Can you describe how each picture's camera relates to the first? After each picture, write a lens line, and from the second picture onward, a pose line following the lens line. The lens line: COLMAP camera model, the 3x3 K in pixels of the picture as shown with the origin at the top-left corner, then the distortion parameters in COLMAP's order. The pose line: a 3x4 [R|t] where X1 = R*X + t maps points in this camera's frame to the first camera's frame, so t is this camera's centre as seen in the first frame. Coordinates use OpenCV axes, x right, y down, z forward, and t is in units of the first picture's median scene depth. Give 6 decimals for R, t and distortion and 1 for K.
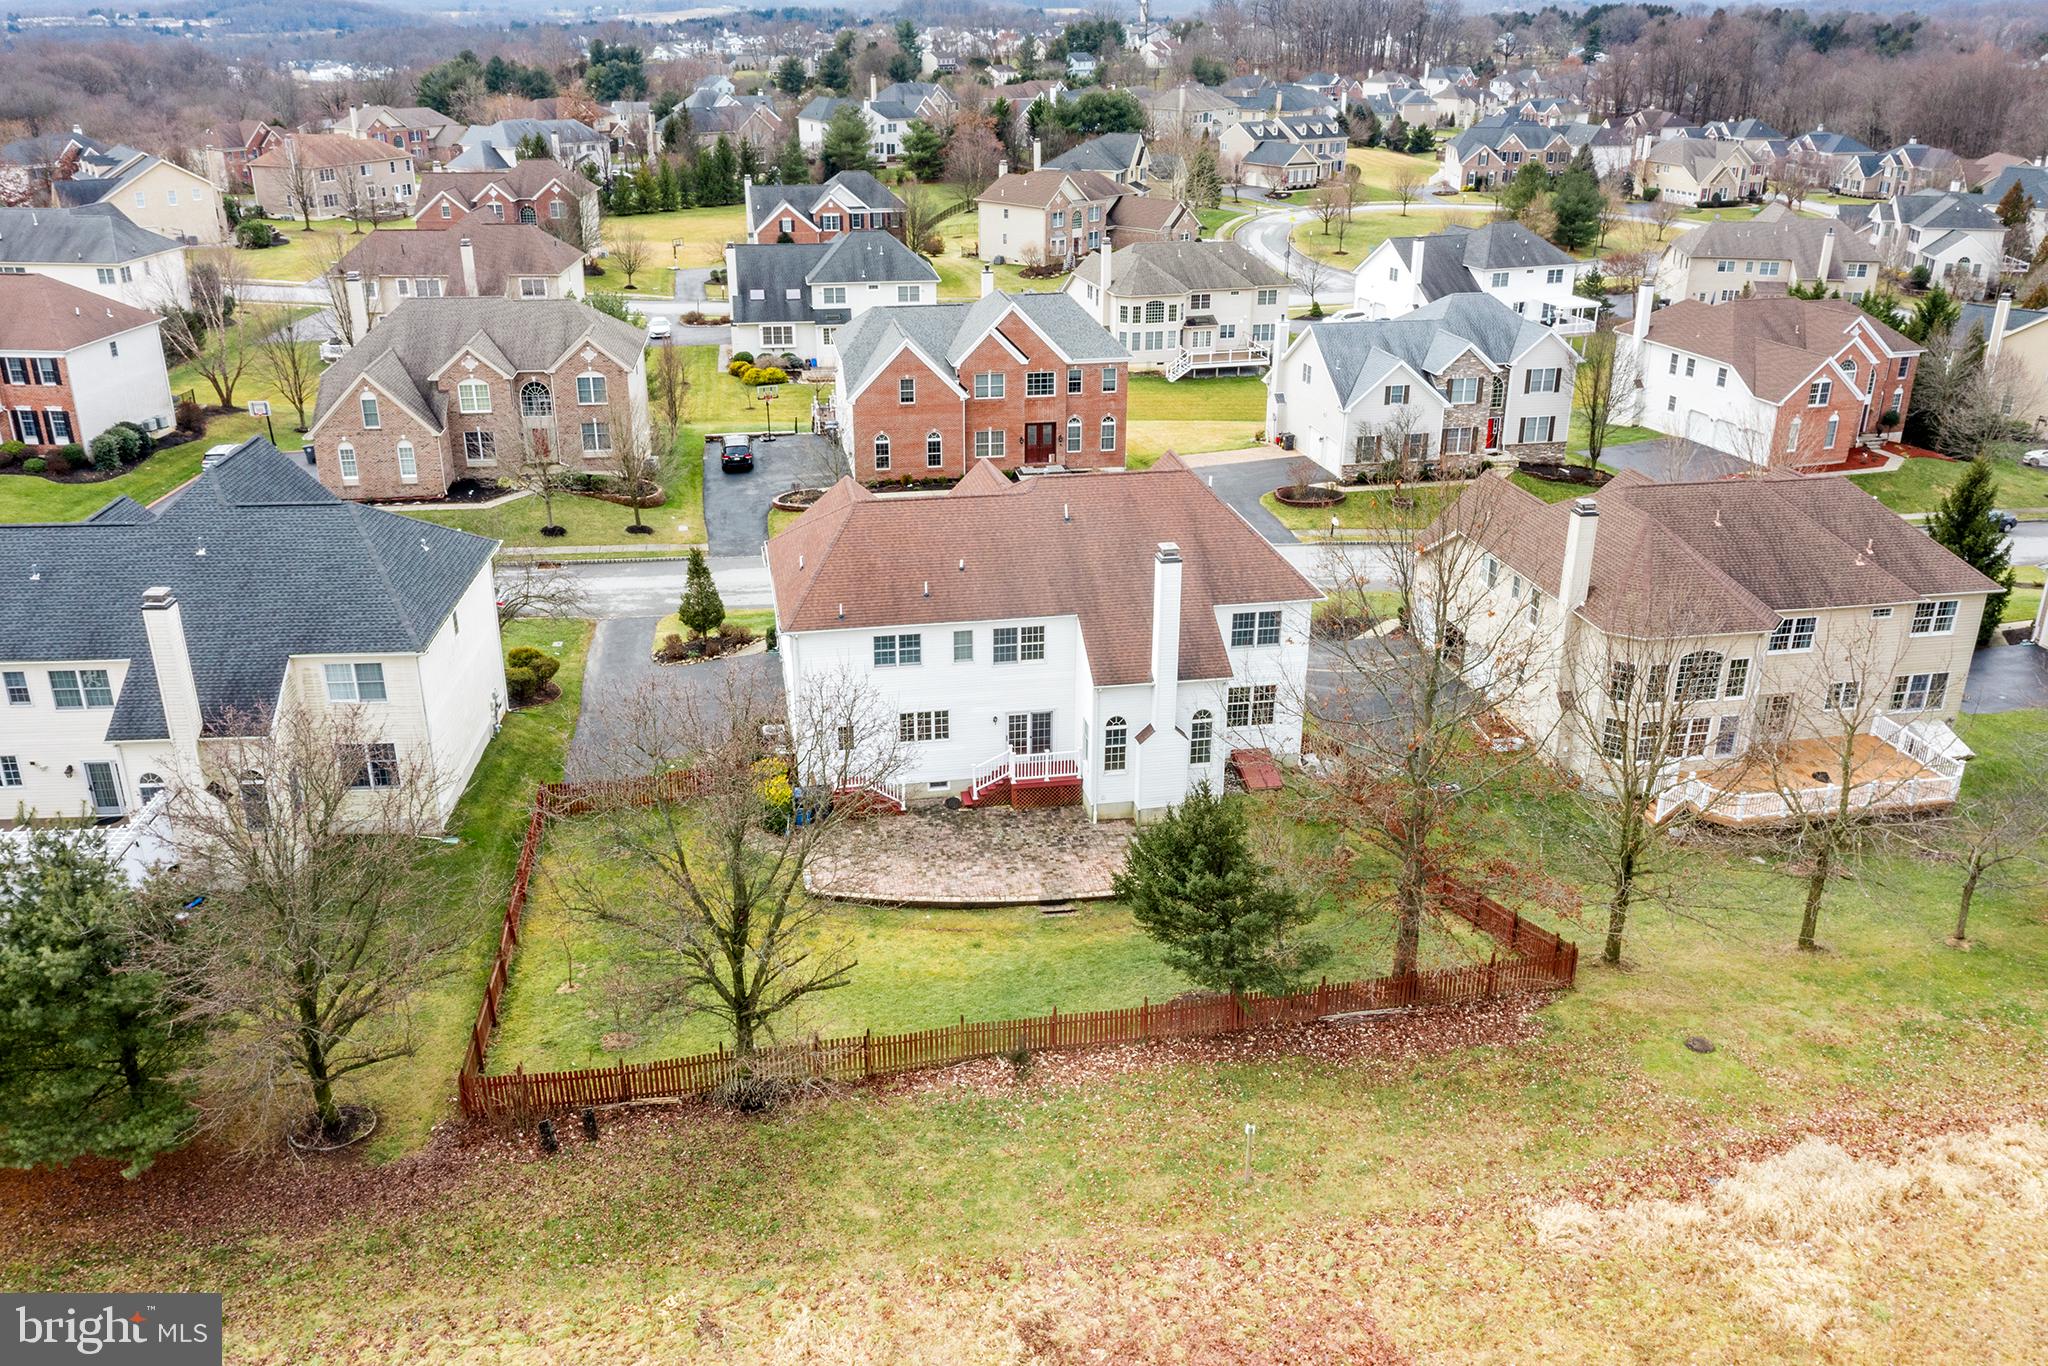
lens RADIAL K [[1665.8, 0, 1023.8], [0, 1665.8, 685.5], [0, 0, 1]] dist [0.003398, -0.002003]
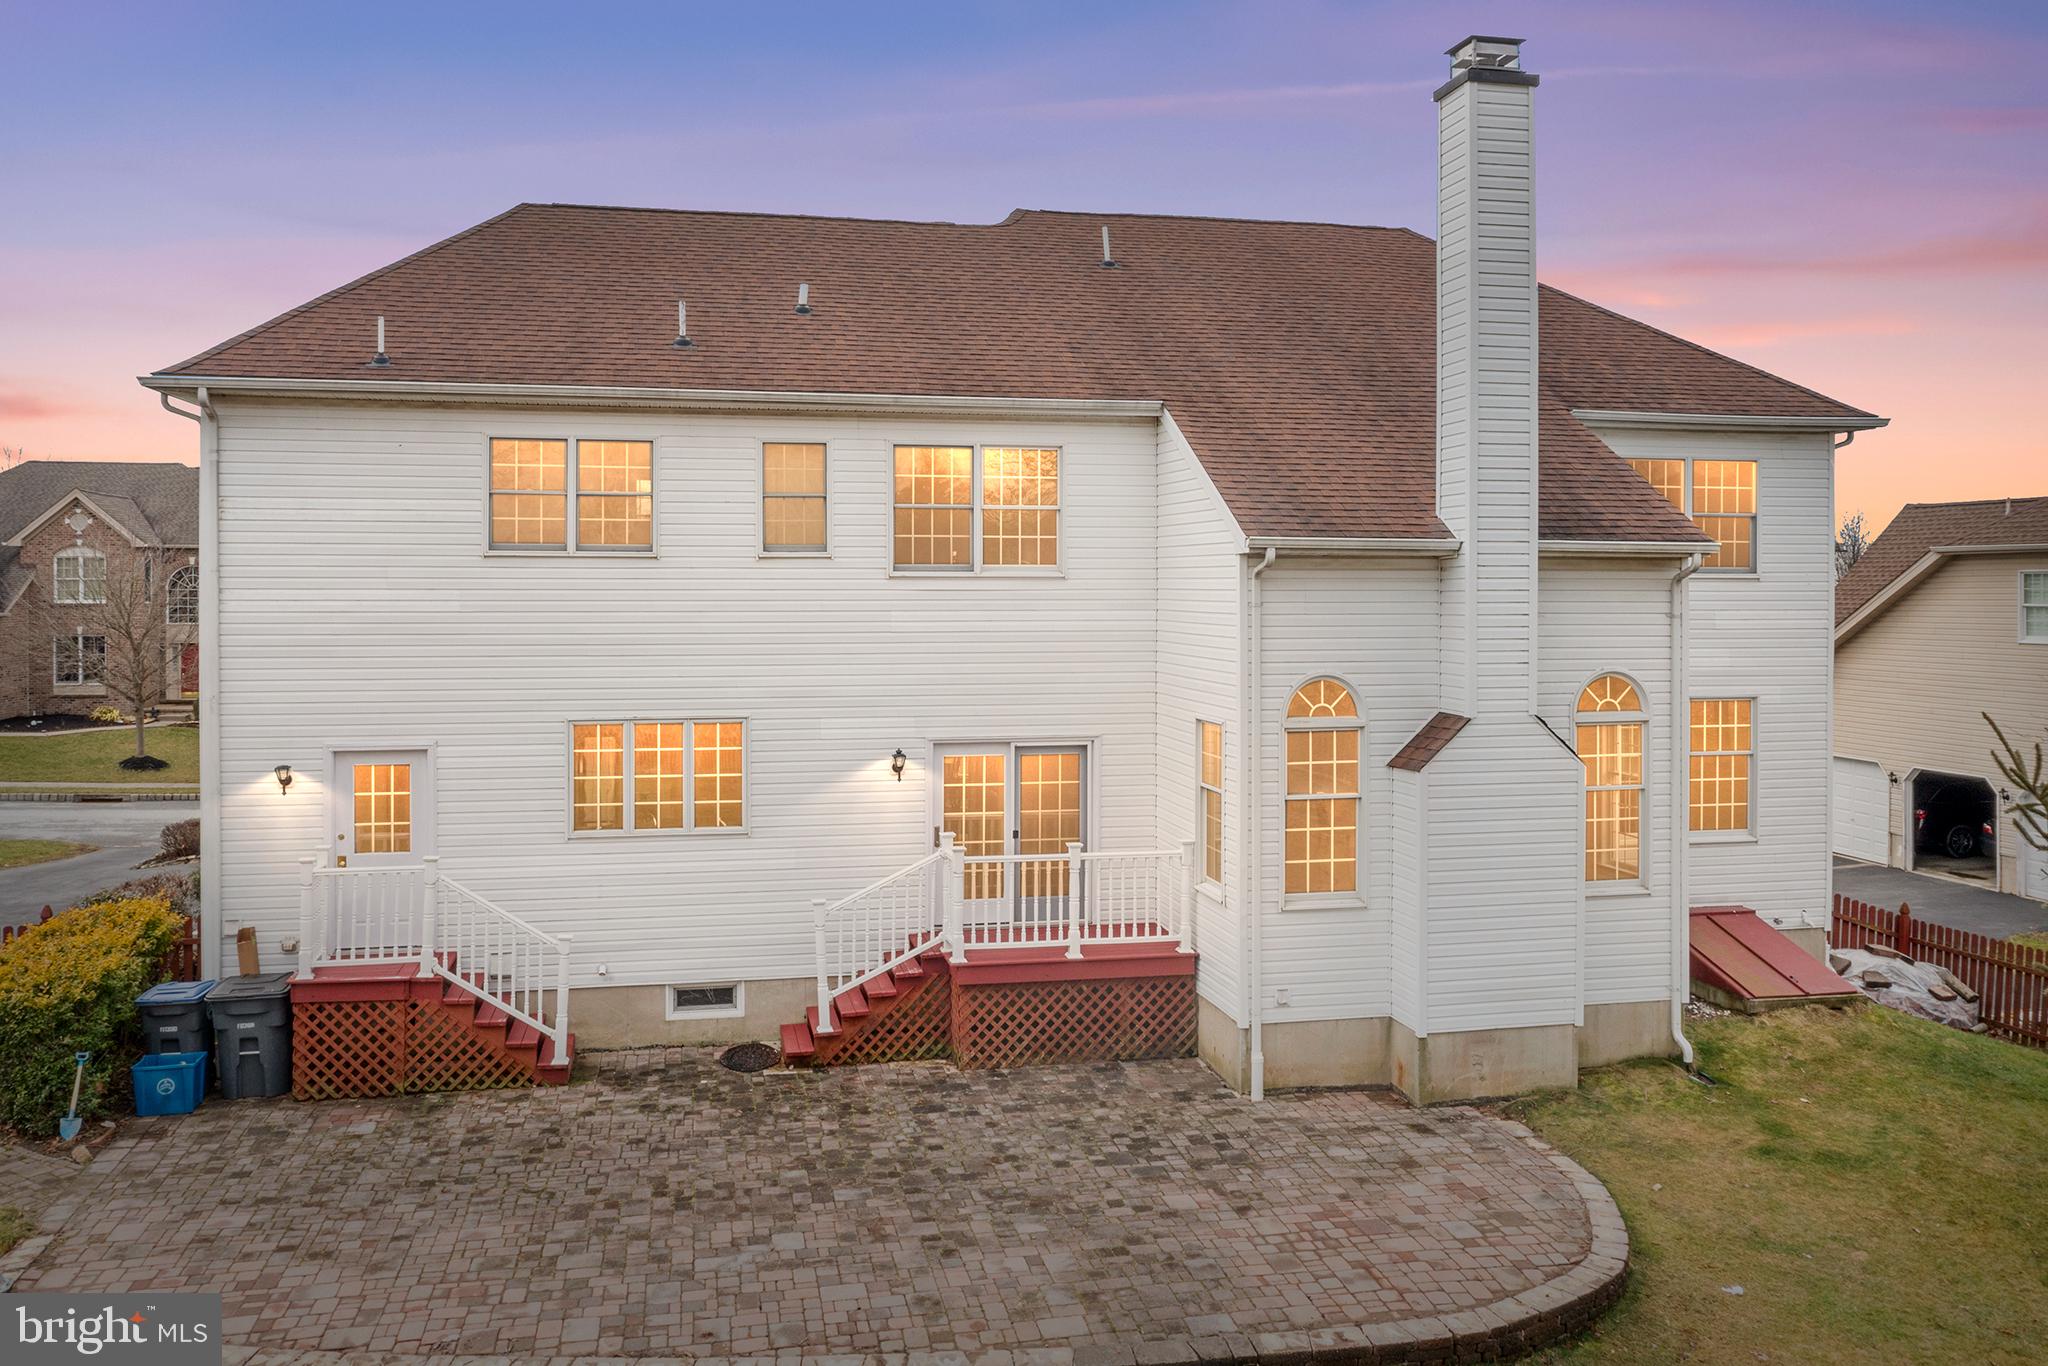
lens RADIAL K [[1665.8, 0, 1006.0], [0, 1665.8, 613.8], [0, 0, 1]] dist [0.003398, -0.002003]
pose [[0.999917, -0.006891, 0.010887, -0.000672], [0.010432, 0.928912, -0.370152, 0.108458], [-0.007563, 0.370235, 0.928907, 0.714962]]
